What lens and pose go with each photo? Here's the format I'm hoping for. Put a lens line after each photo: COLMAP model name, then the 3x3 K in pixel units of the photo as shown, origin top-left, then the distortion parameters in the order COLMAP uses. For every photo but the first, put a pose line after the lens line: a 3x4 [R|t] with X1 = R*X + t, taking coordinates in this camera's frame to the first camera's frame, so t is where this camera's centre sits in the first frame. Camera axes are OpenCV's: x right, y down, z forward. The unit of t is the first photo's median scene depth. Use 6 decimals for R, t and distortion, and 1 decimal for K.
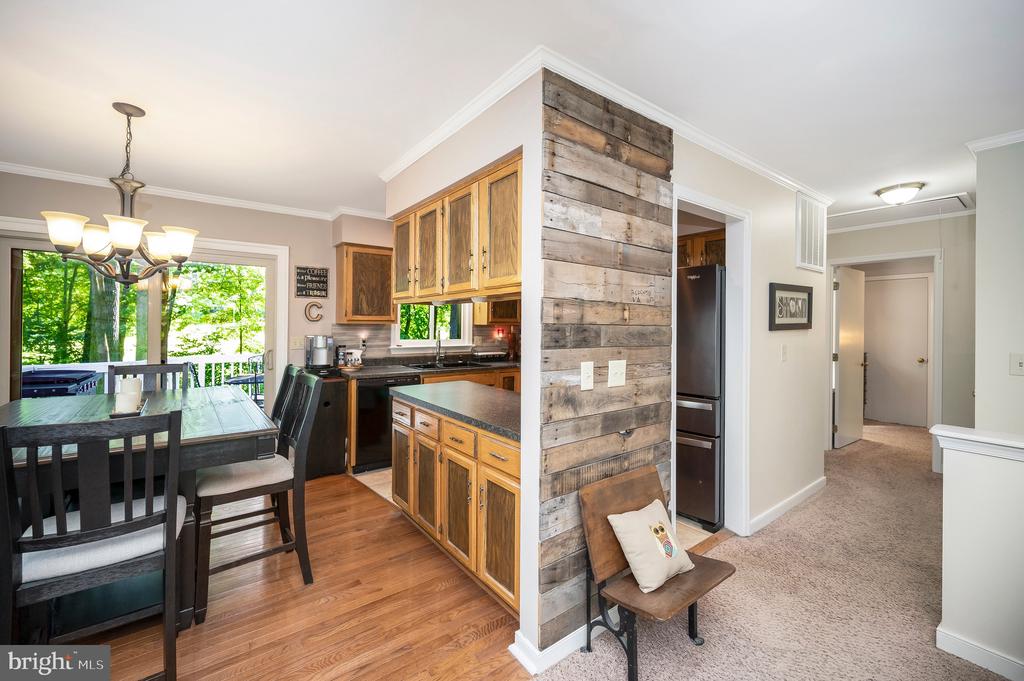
lens RADIAL K [[417.3, 0, 498.1], [0, 417.3, 334.5], [0, 0, 1]] dist [-0.003969, 0.000278]
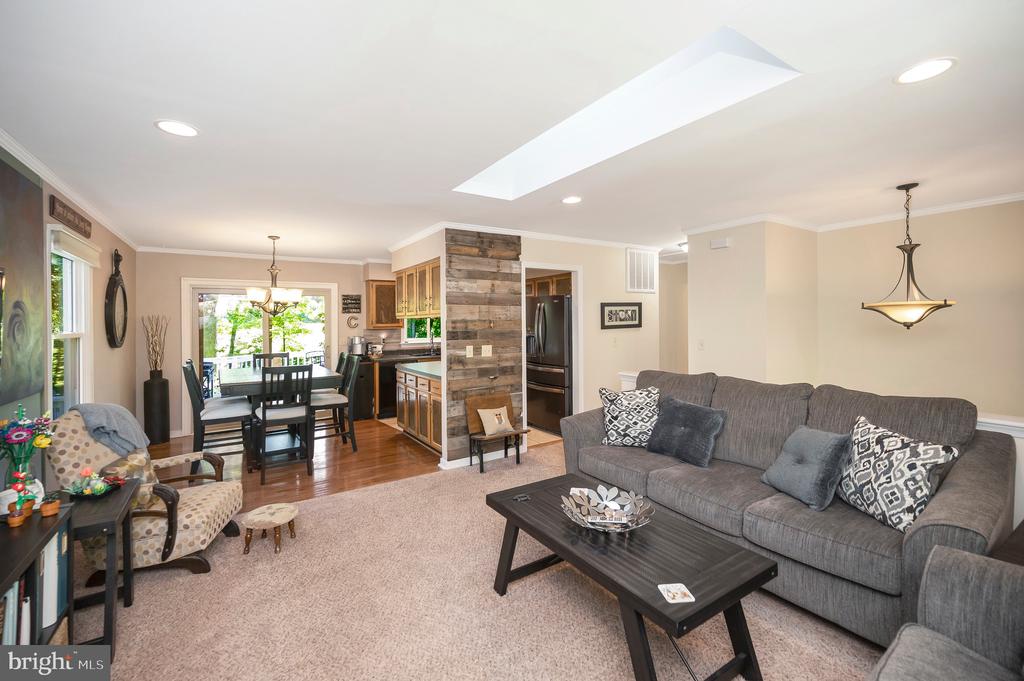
lens RADIAL K [[417.3, 0, 497.8], [0, 417.3, 326.3], [0, 0, 1]] dist [-0.003969, 0.000278]
pose [[0.997605, -0.020291, -0.066121, 0.347718], [0.019431, 0.999718, -0.013622, -0.006375], [0.066378, 0.012305, 0.997719, -0.886378]]
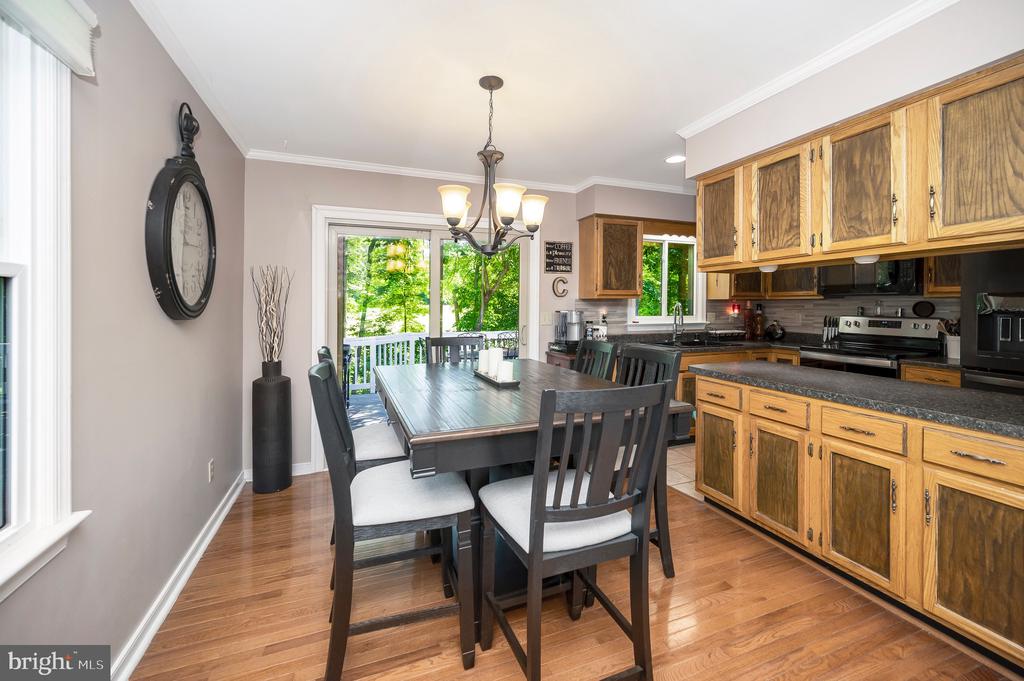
lens RADIAL K [[417.3, 0, 506.8], [0, 417.3, 317.9], [0, 0, 1]] dist [-0.003969, 0.000278]
pose [[0.960487, -0.002421, -0.278314, -0.437552], [0.003320, 0.999991, 0.002761, 0.023267], [0.278305, -0.003576, 0.960486, 0.024397]]
